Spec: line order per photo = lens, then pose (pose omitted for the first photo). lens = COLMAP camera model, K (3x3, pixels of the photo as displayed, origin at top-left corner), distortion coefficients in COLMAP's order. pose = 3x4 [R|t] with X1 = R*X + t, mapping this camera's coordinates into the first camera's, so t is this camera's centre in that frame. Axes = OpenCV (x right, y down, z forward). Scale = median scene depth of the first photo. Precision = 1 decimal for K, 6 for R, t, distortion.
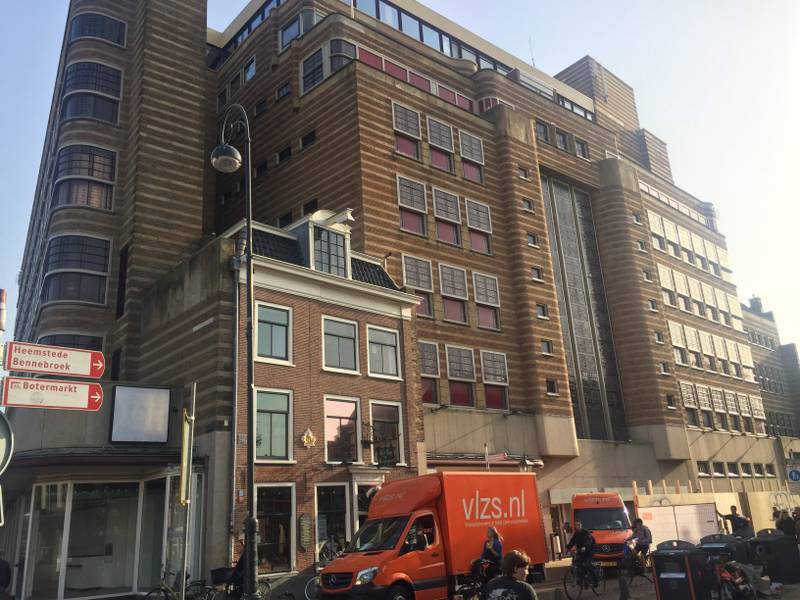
lens RADIAL K [[706.5, 0, 400.0], [0, 706.5, 300.0], [0, 0, 1]] dist [0.098507, -0.113733]
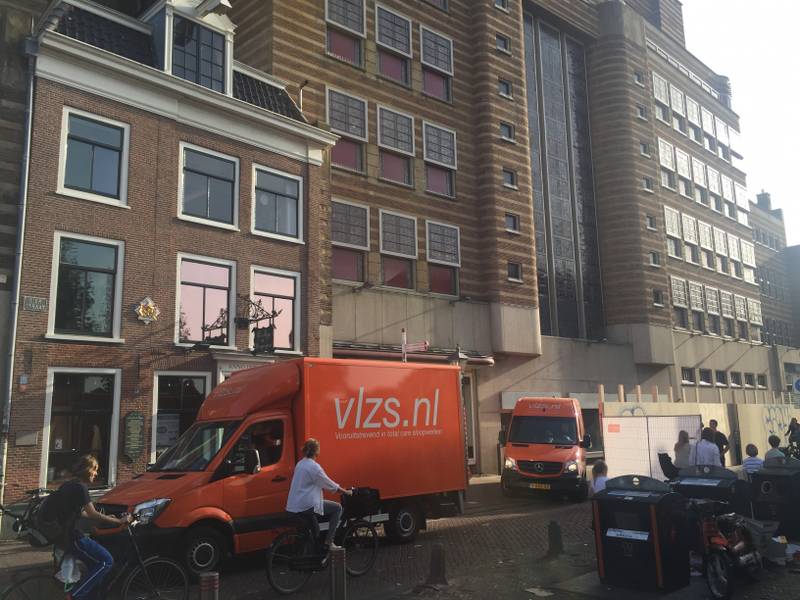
lens RADIAL K [[706.5, 0, 400.0], [0, 706.5, 300.0], [0, 0, 1]] dist [0.098507, -0.113733]
pose [[0.999189, 0.039234, 0.009047, 0.076673], [-0.040091, 0.990226, 0.133586, 0.051699], [-0.003717, -0.133841, 0.990996, 0.189650]]
